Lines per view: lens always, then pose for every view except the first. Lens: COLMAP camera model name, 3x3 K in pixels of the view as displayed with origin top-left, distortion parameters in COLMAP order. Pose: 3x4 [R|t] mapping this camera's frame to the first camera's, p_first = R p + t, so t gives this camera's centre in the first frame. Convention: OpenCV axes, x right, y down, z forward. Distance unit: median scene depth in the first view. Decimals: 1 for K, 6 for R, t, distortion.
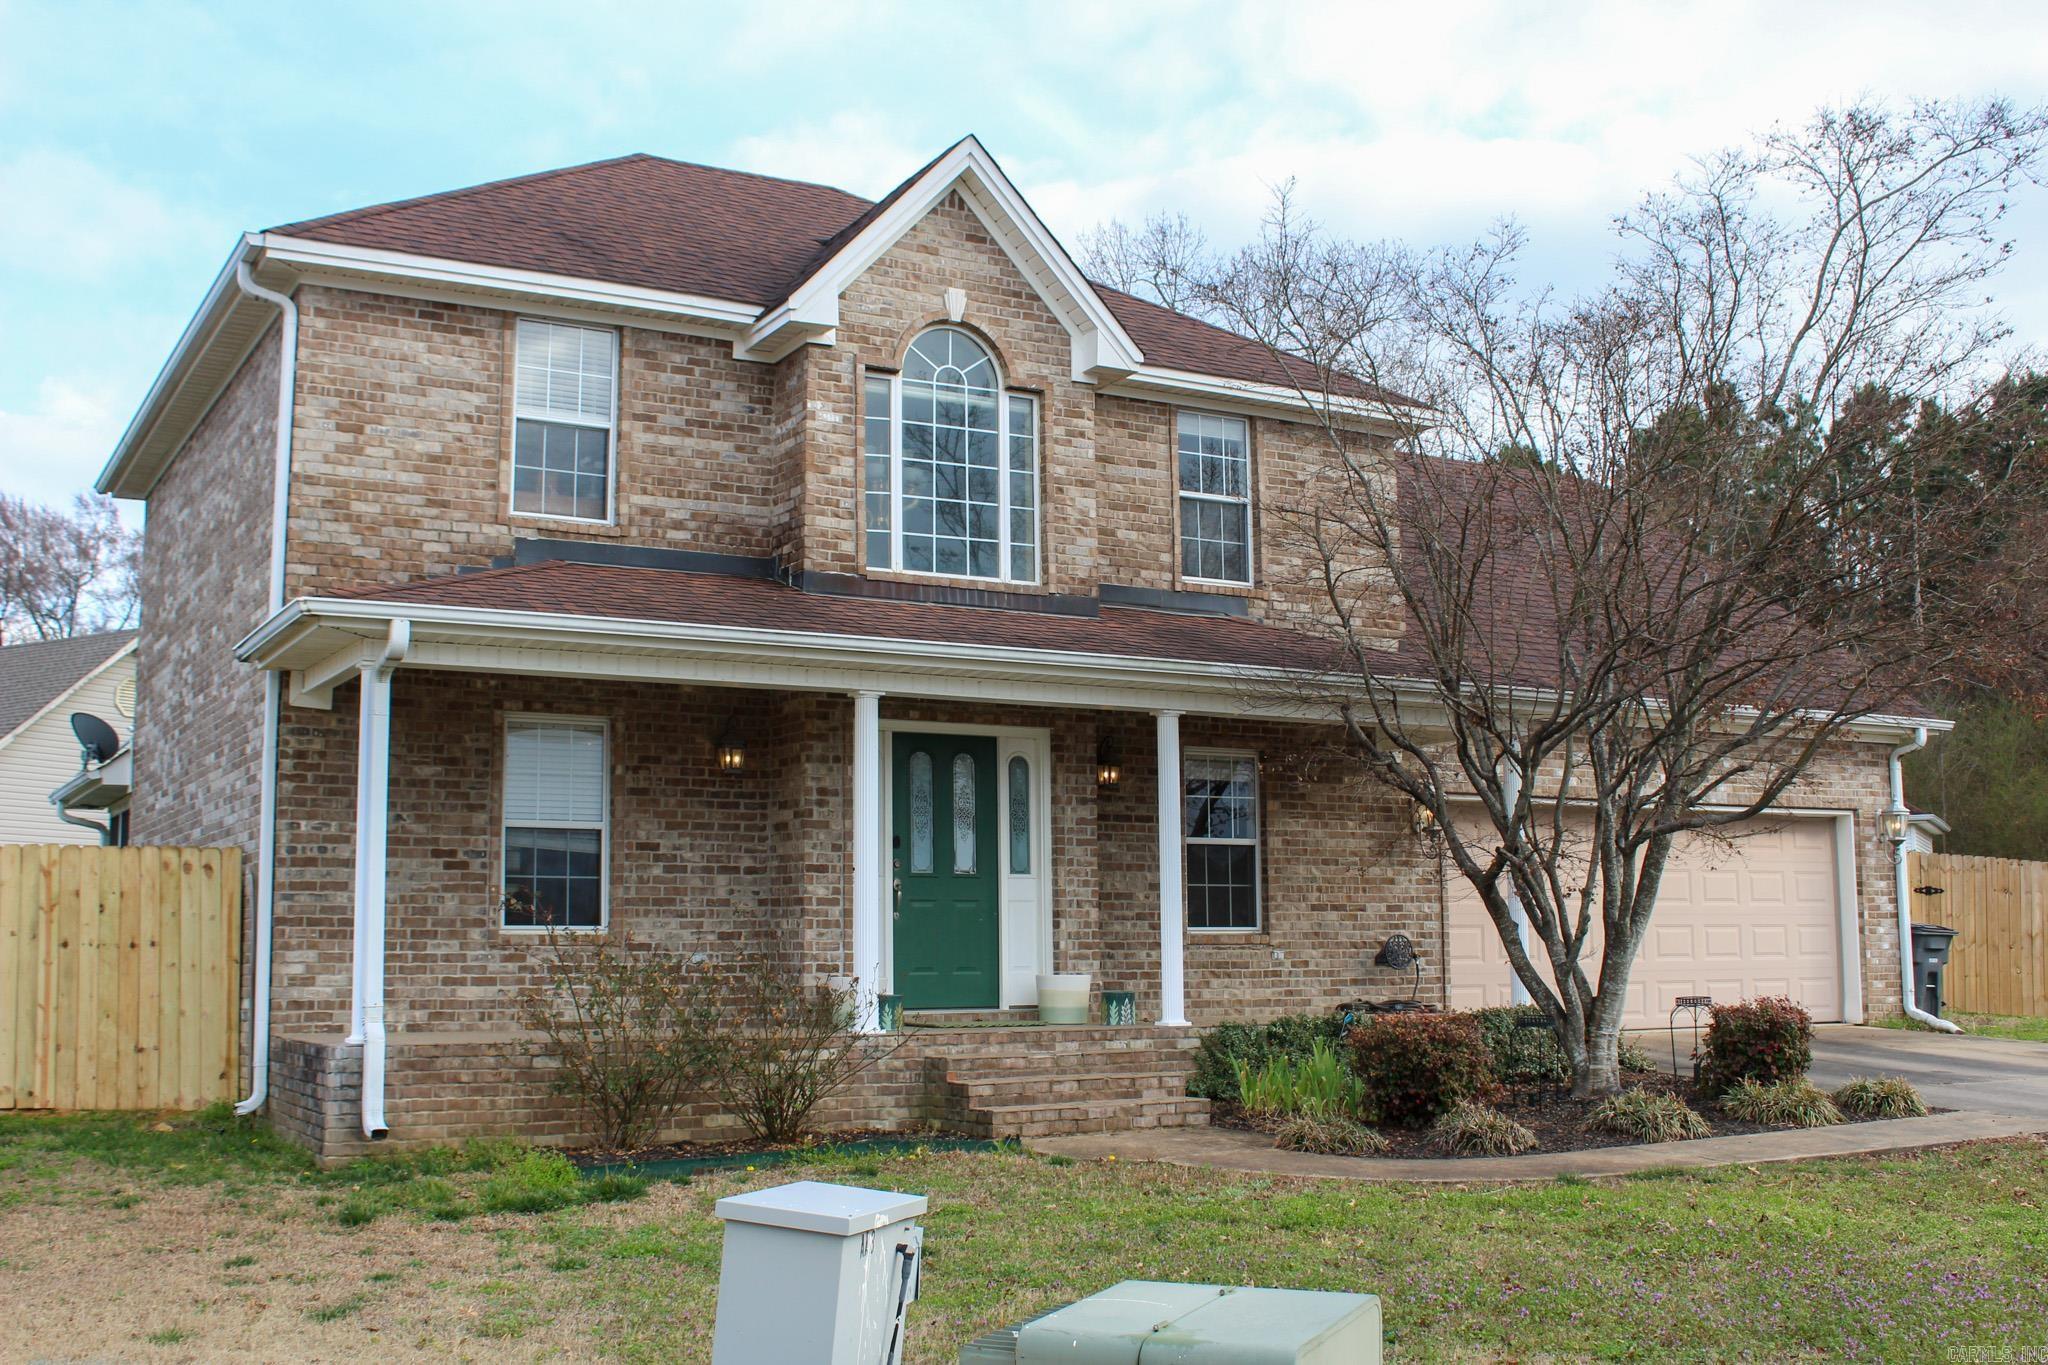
lens RADIAL K [[2200.5, 0, 1023.0], [0, 2200.5, 683.9], [0, 0, 1]] dist [-0.101309, 0.000000]
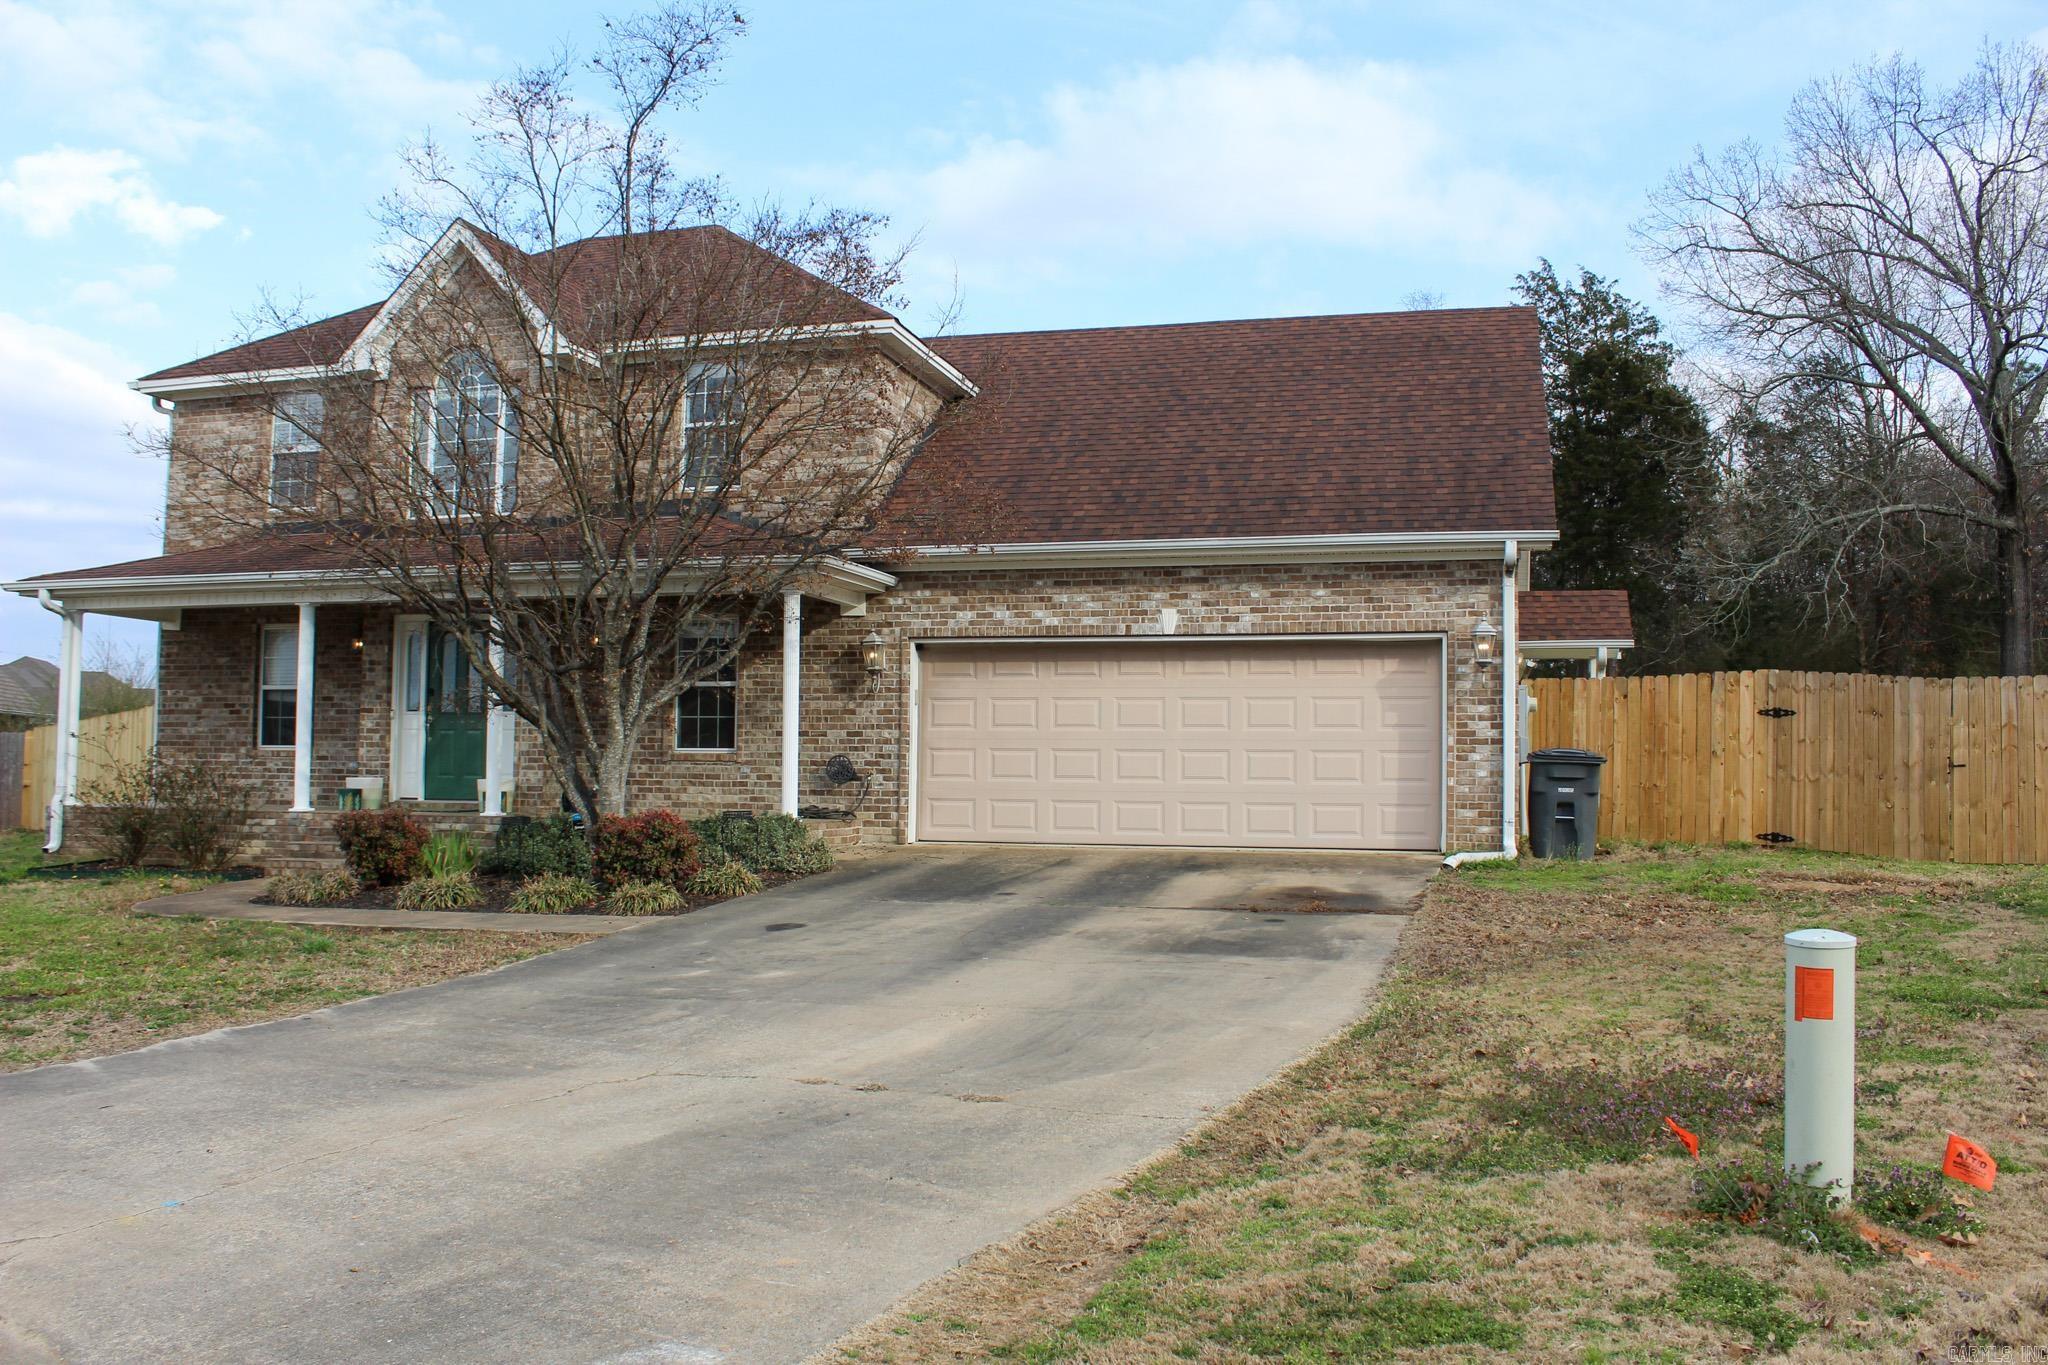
lens RADIAL K [[1697.6, 0, 1026.3], [0, 1697.6, 683.7], [0, 0, 1]] dist [-0.160791, 0.133716]
pose [[0.703454, -0.022818, -0.710374, 0.949377], [0.077192, 0.996025, 0.044447, 0.040761], [0.706536, -0.086102, 0.702419, 0.416134]]
